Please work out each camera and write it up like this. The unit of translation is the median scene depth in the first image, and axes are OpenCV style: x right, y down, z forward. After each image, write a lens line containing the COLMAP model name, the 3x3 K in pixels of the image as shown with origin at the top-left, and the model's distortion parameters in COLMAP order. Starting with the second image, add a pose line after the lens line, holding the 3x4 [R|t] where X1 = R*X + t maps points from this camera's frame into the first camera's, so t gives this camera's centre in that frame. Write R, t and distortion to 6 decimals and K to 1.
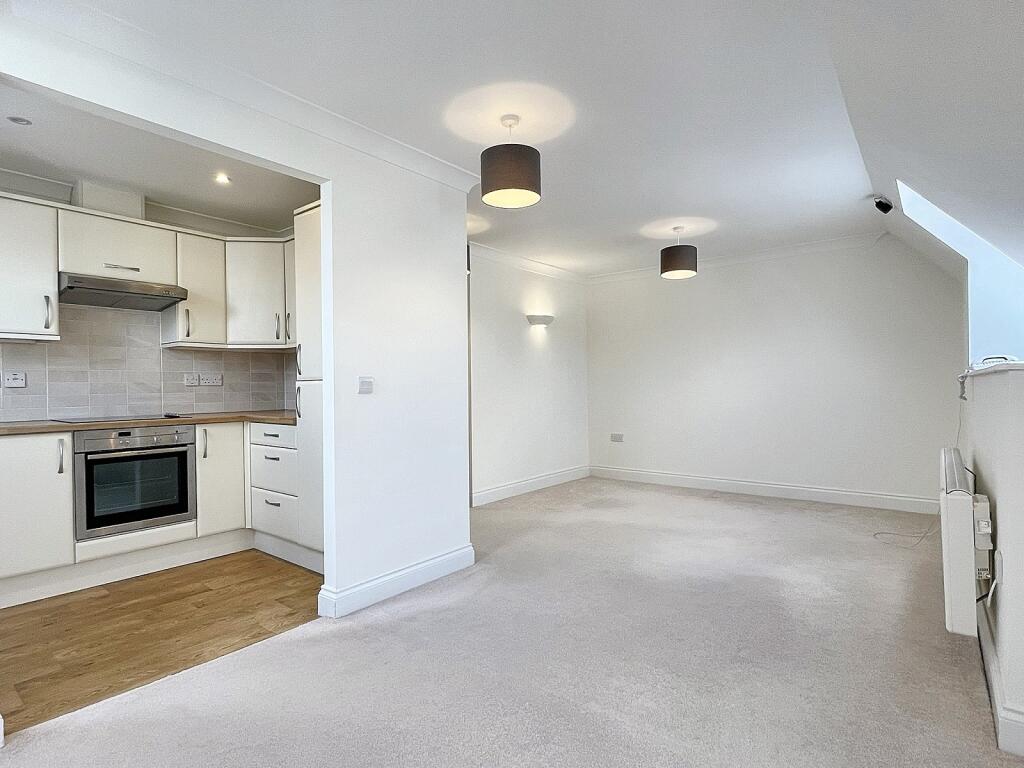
lens RADIAL K [[527.5, 0, 510.4], [0, 527.5, 386.9], [0, 0, 1]] dist [-0.001111, 0.000096]
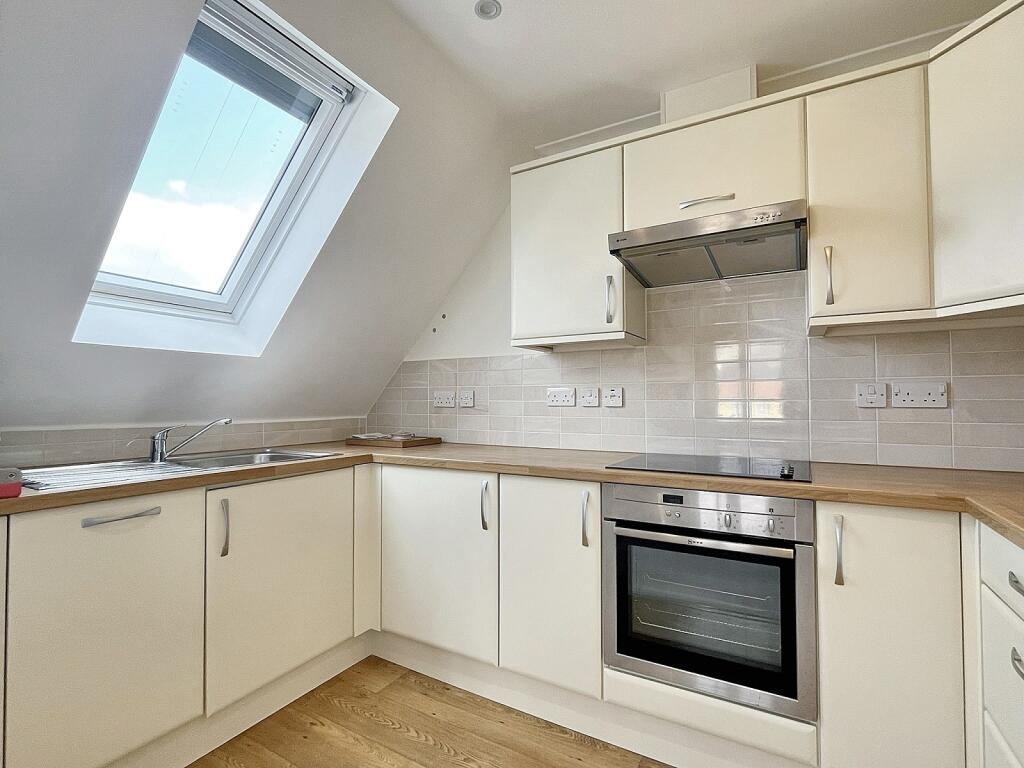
lens RADIAL K [[498.0, 0, 513.4], [0, 498.0, 387.1], [0, 0, 1]] dist [-0.002015, -0.000196]
pose [[0.147916, -0.015348, -0.988881, -0.232234], [-0.000651, 0.999878, -0.015616, -0.015666], [0.989000, 0.002953, 0.147888, 0.704318]]
